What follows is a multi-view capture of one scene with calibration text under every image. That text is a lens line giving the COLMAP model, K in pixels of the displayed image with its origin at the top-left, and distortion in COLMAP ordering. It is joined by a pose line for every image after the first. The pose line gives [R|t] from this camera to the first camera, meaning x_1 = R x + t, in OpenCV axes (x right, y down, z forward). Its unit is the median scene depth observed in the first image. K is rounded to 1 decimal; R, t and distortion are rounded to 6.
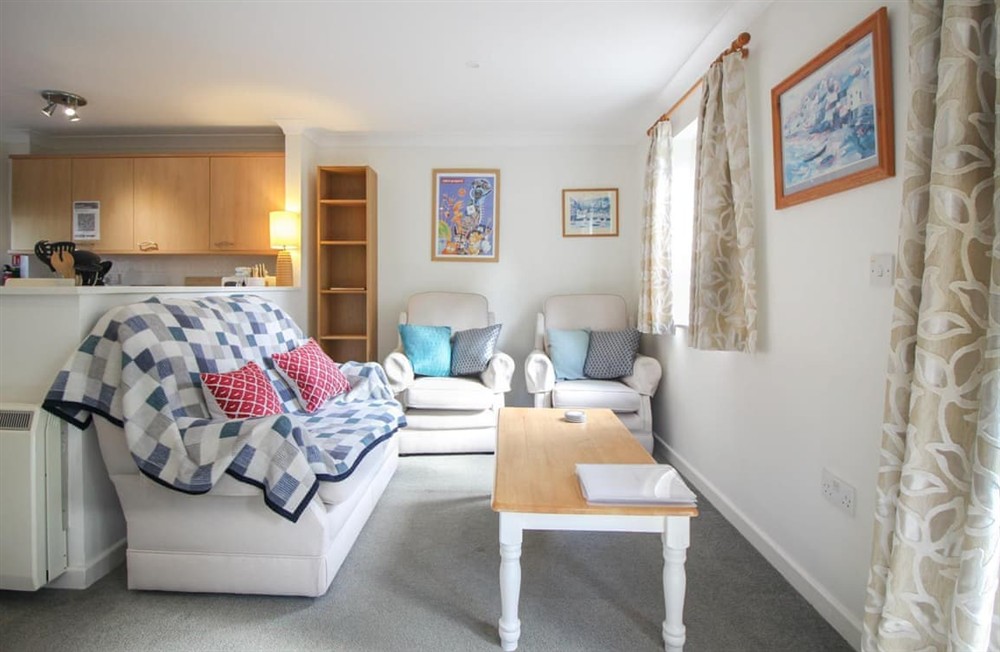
lens RADIAL K [[496.9, 0, 487.4], [0, 496.9, 287.3], [0, 0, 1]] dist [-0.005912, -0.008737]
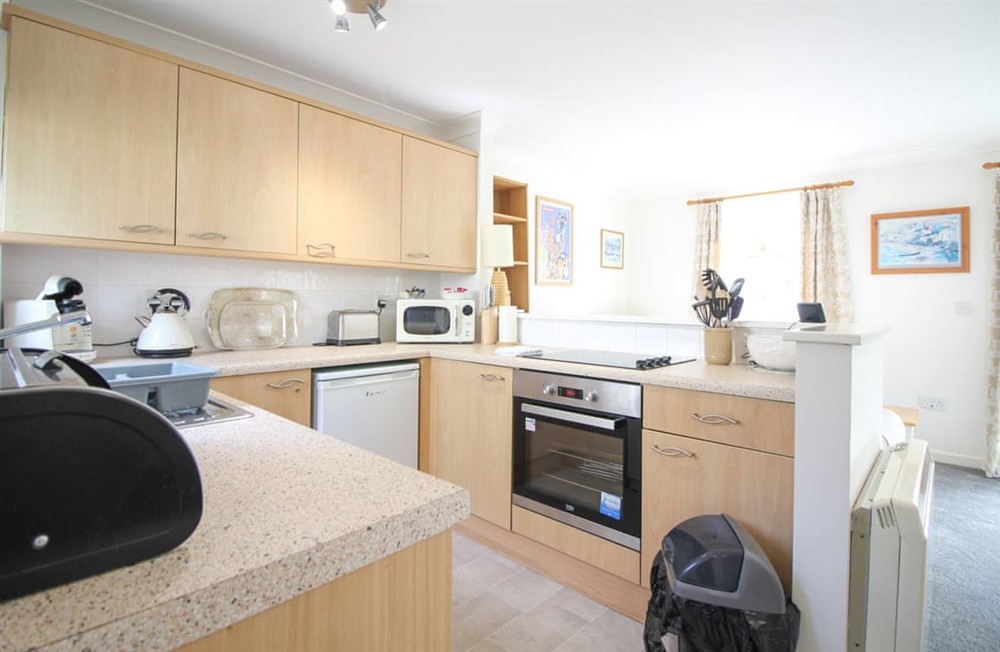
lens RADIAL K [[496.9, 0, 477.8], [0, 496.9, 295.4], [0, 0, 1]] dist [-0.005912, -0.008737]
pose [[0.677199, 0.011603, 0.735709, -1.017149], [-0.009342, 0.999931, -0.007171, -0.022170], [-0.735741, -0.002017, 0.677260, 0.417994]]
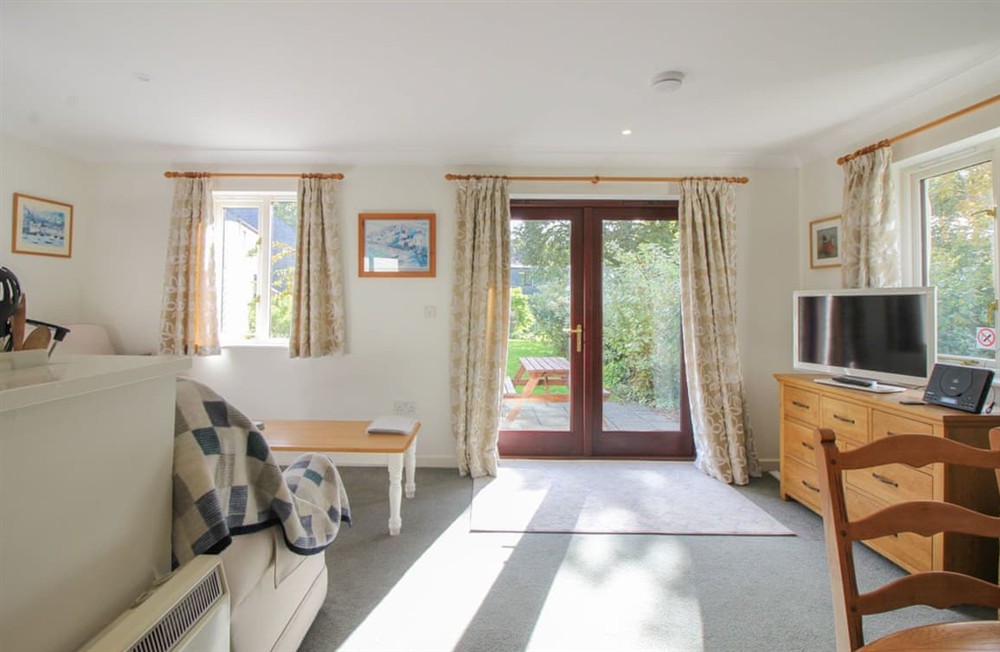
lens RADIAL K [[496.9, 0, 474.3], [0, 496.9, 289.7], [0, 0, 1]] dist [-0.005912, -0.008737]
pose [[-0.017176, 0.021317, 0.999625, -0.678407], [-0.012419, 0.999691, -0.021532, -0.037419], [-0.999775, -0.012785, -0.016906, 0.300083]]
